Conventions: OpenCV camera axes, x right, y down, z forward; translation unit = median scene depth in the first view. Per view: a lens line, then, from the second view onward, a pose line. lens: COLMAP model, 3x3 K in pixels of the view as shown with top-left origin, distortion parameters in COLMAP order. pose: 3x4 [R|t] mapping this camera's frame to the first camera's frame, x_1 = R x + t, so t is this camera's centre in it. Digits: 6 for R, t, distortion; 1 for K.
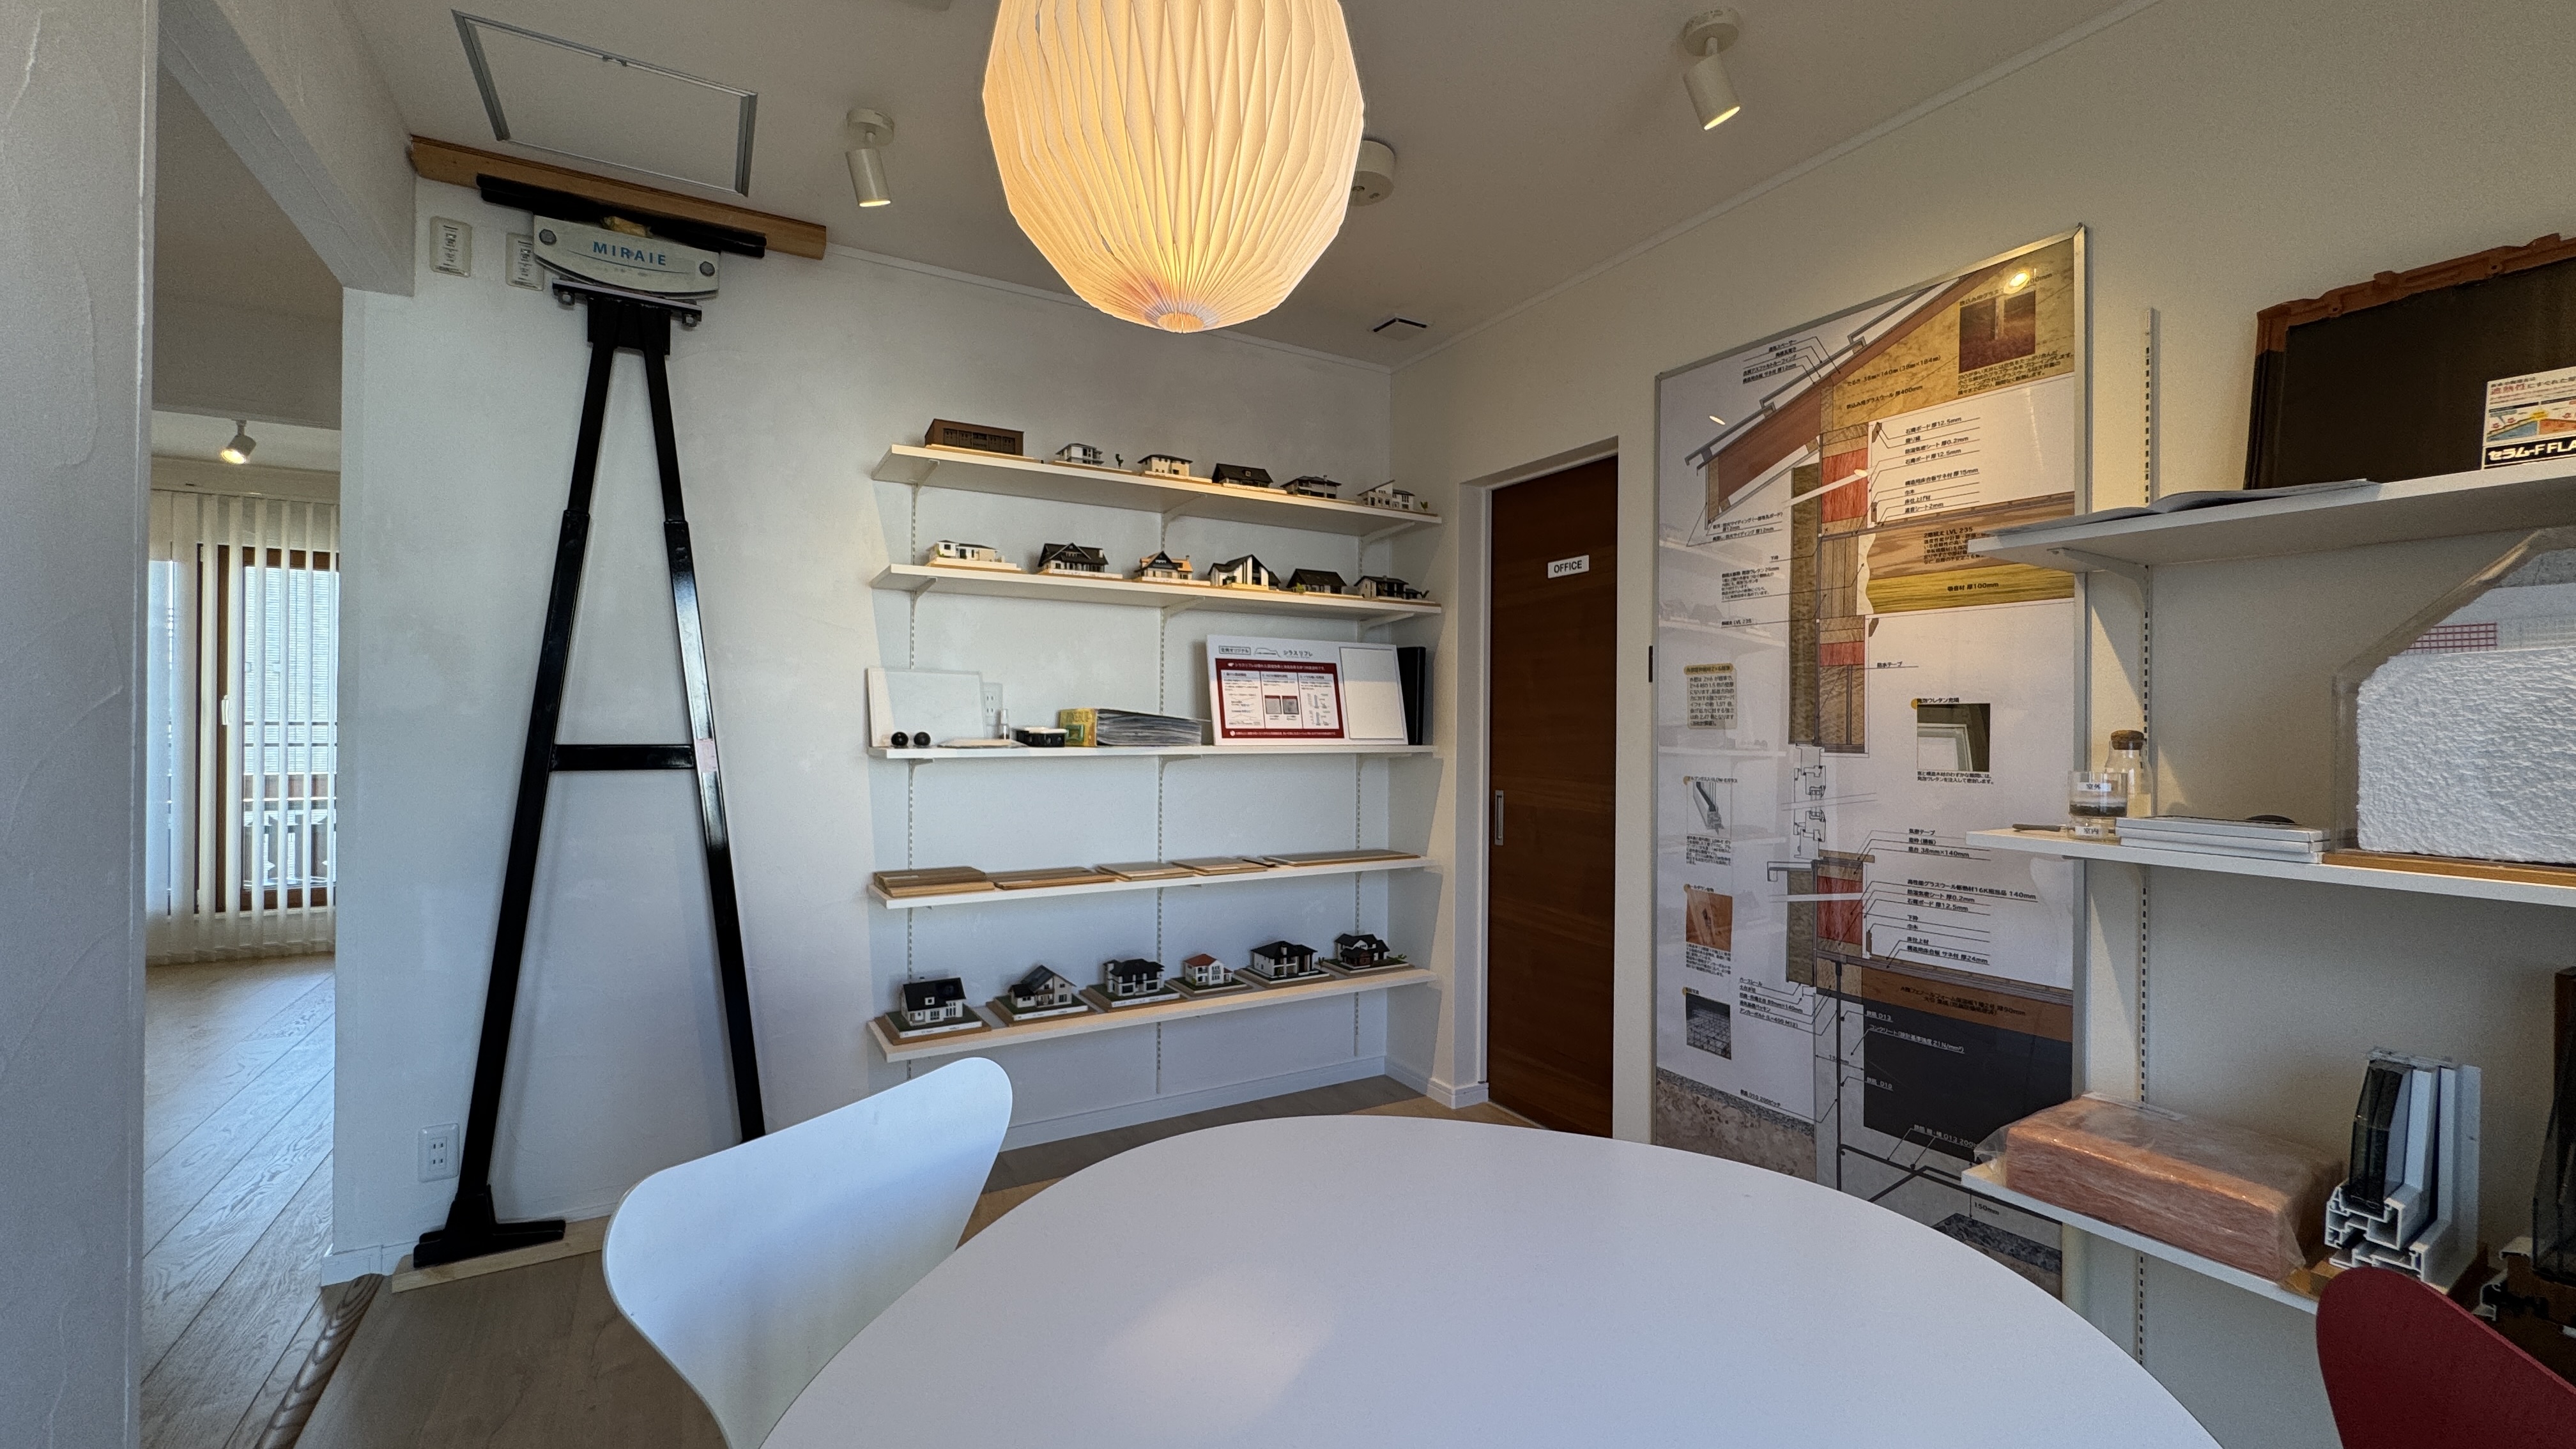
lens RADIAL K [[1040.2, 0, 1301.0], [0, 1040.2, 730.2], [0, 0, 1]] dist [0.002759, 0.000097]
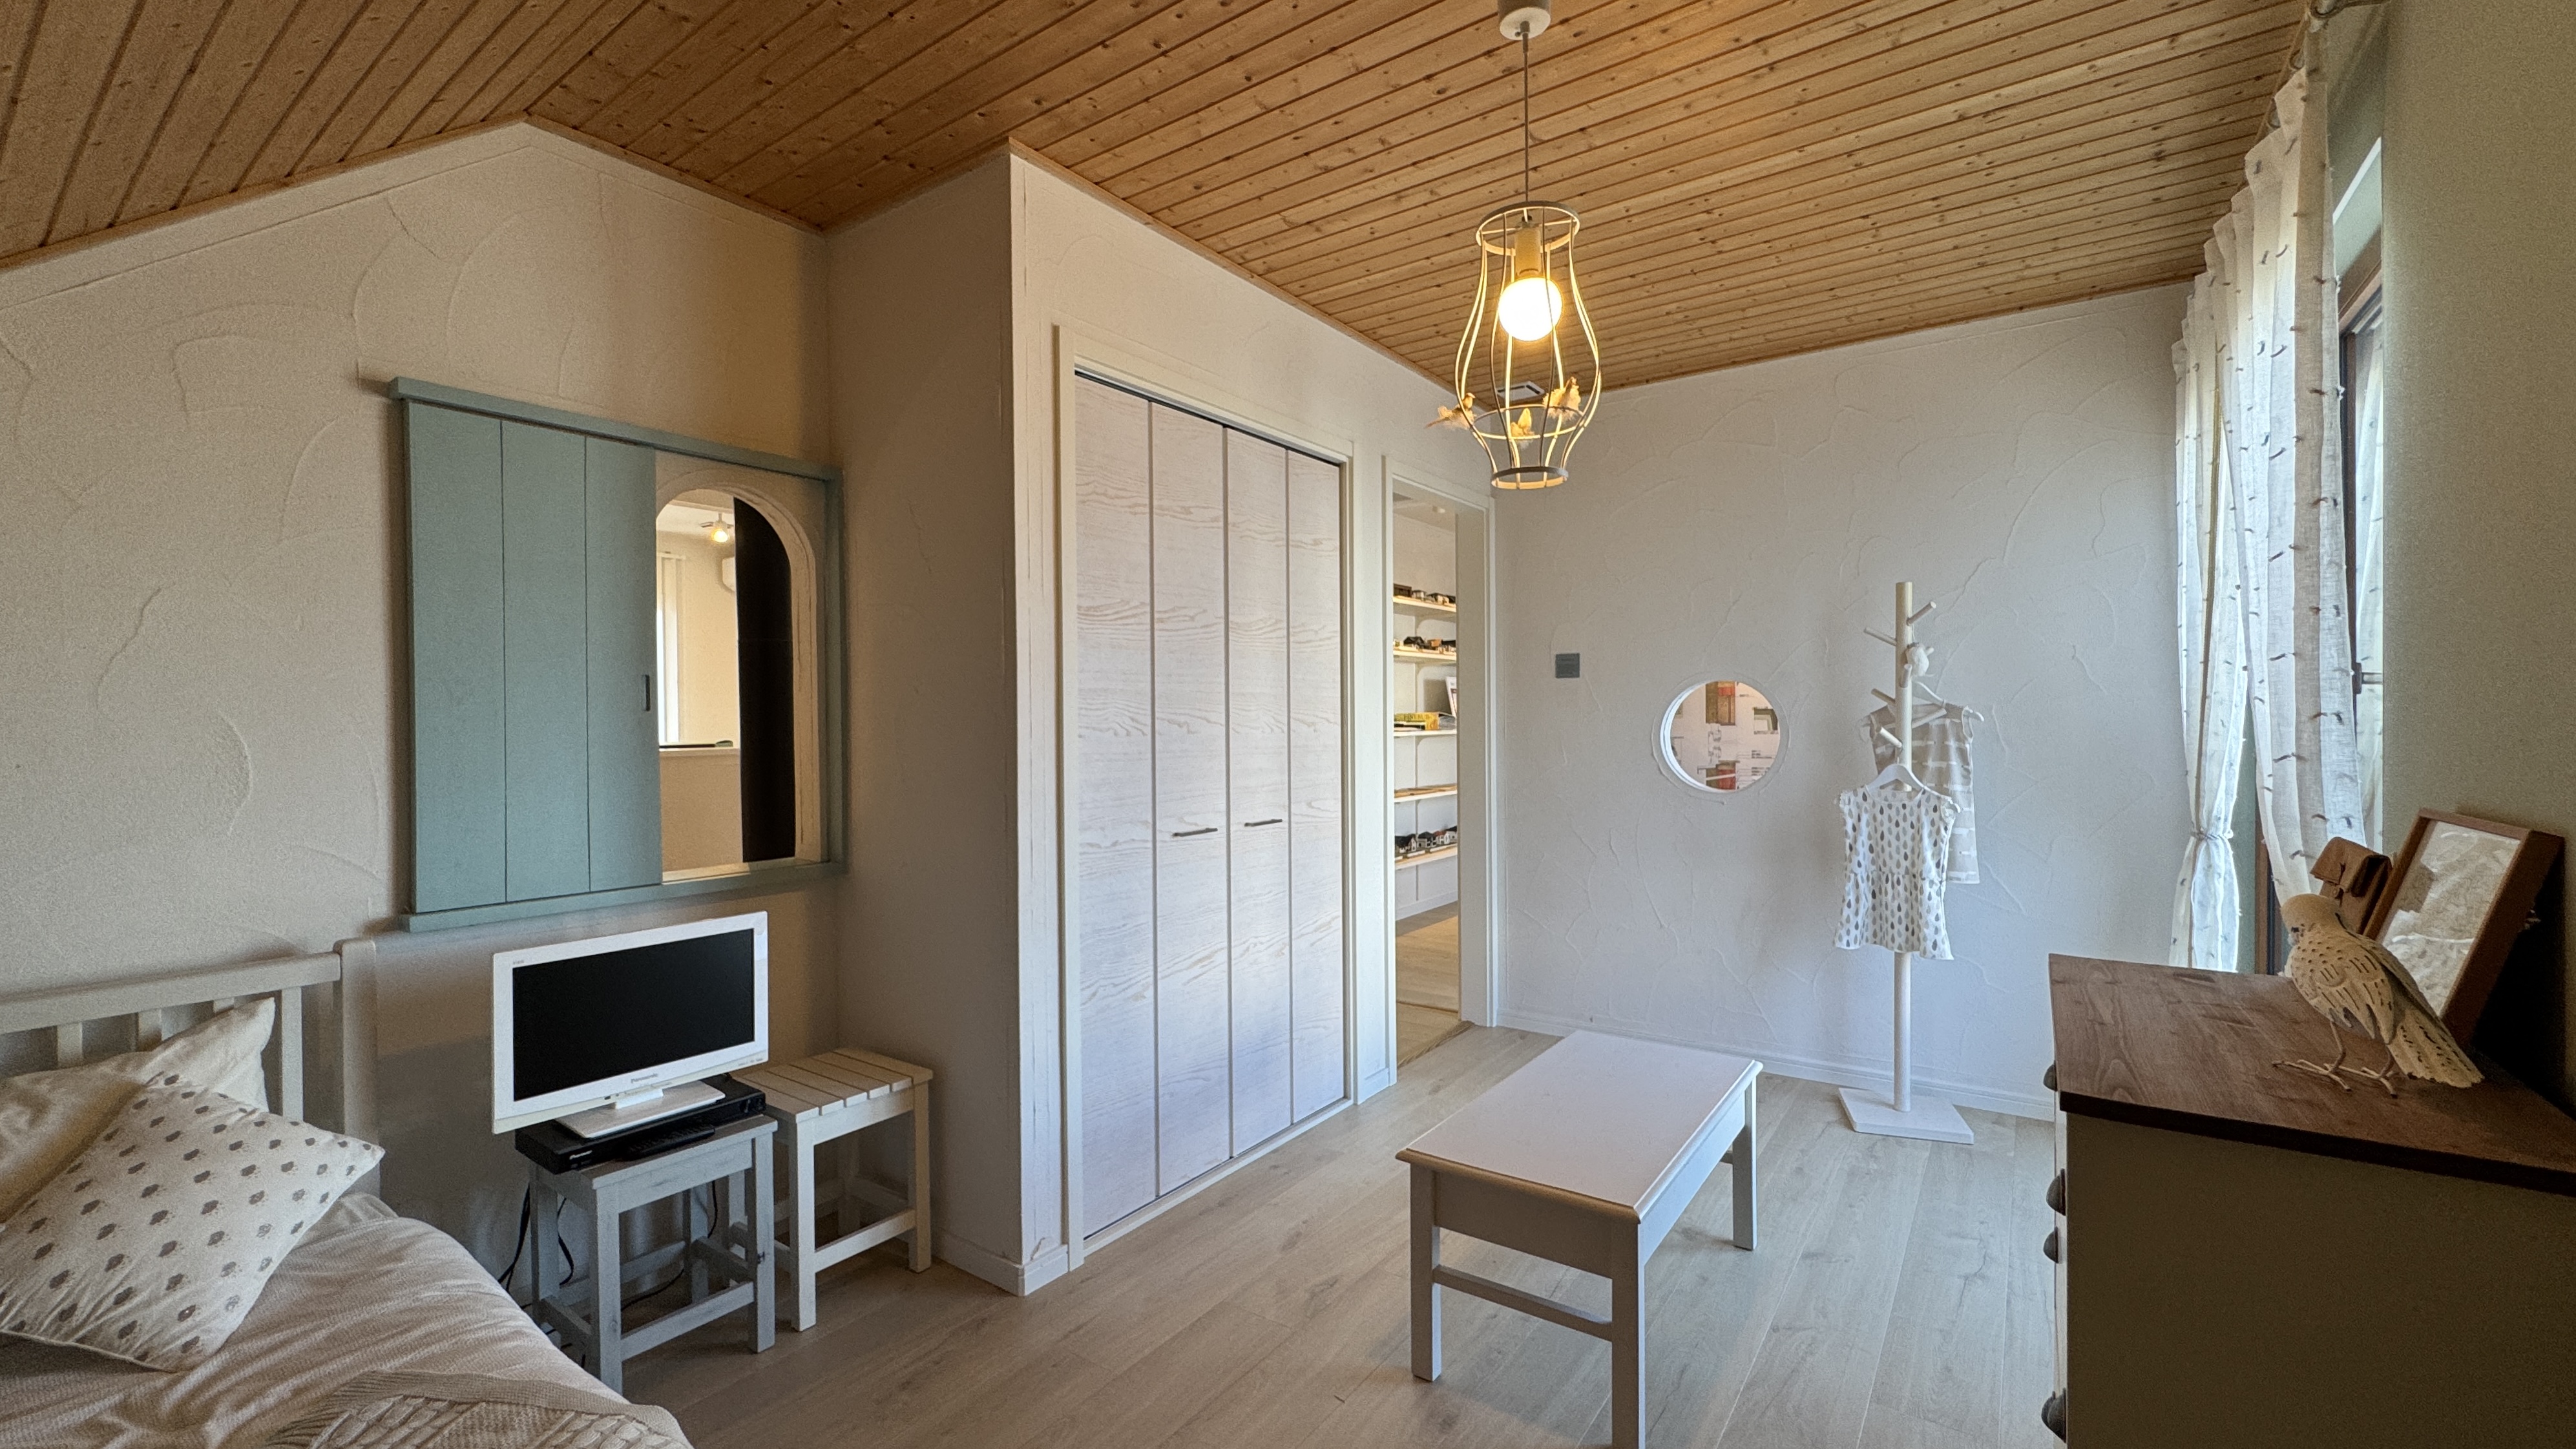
lens RADIAL K [[1040.1, 0, 1279.6], [0, 1040.1, 718.4], [0, 0, 1]] dist [0.002759, 0.000097]
pose [[0.919477, -0.017804, 0.392740, -1.763496], [0.019517, 0.999809, -0.000369, -0.021767], [-0.392659, 0.008004, 0.919649, -1.170778]]
